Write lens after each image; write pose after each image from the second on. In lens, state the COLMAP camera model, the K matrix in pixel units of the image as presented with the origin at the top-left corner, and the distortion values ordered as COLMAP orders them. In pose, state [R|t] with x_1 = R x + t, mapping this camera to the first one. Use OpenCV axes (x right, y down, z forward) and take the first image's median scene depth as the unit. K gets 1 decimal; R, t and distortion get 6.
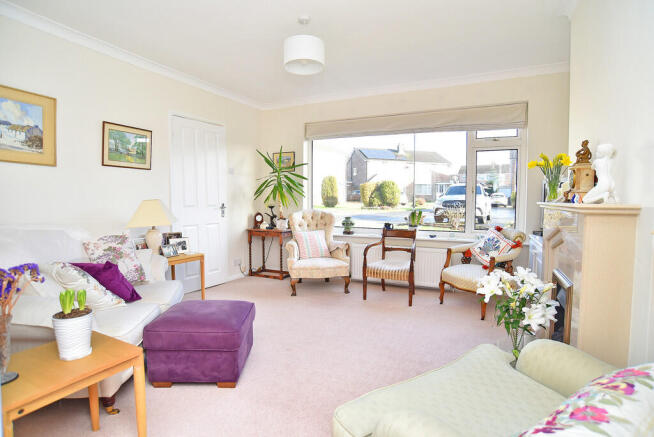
lens RADIAL K [[350.2, 0, 327.0], [0, 350.2, 218.5], [0, 0, 1]] dist [-0.000368, 0.000009]
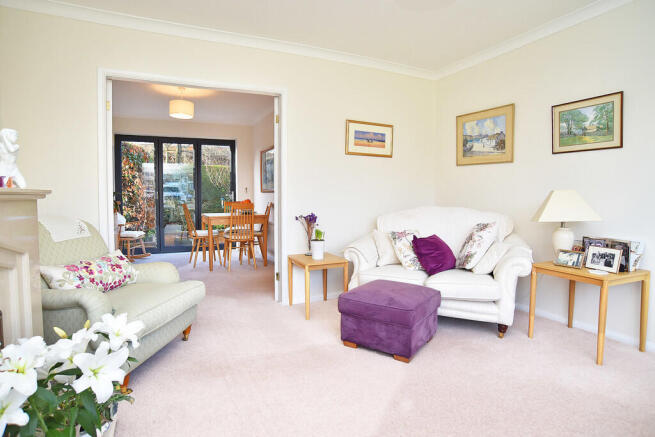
lens RADIAL K [[350.7, 0, 327.5], [0, 350.7, 218.5], [0, 0, 1]] dist [-0.000368, 0.000009]
pose [[-0.625883, 0.050557, -0.778276, 0.474934], [-0.048505, 0.993442, 0.103542, -0.049150], [0.778407, 0.102555, -0.619326, 1.146361]]
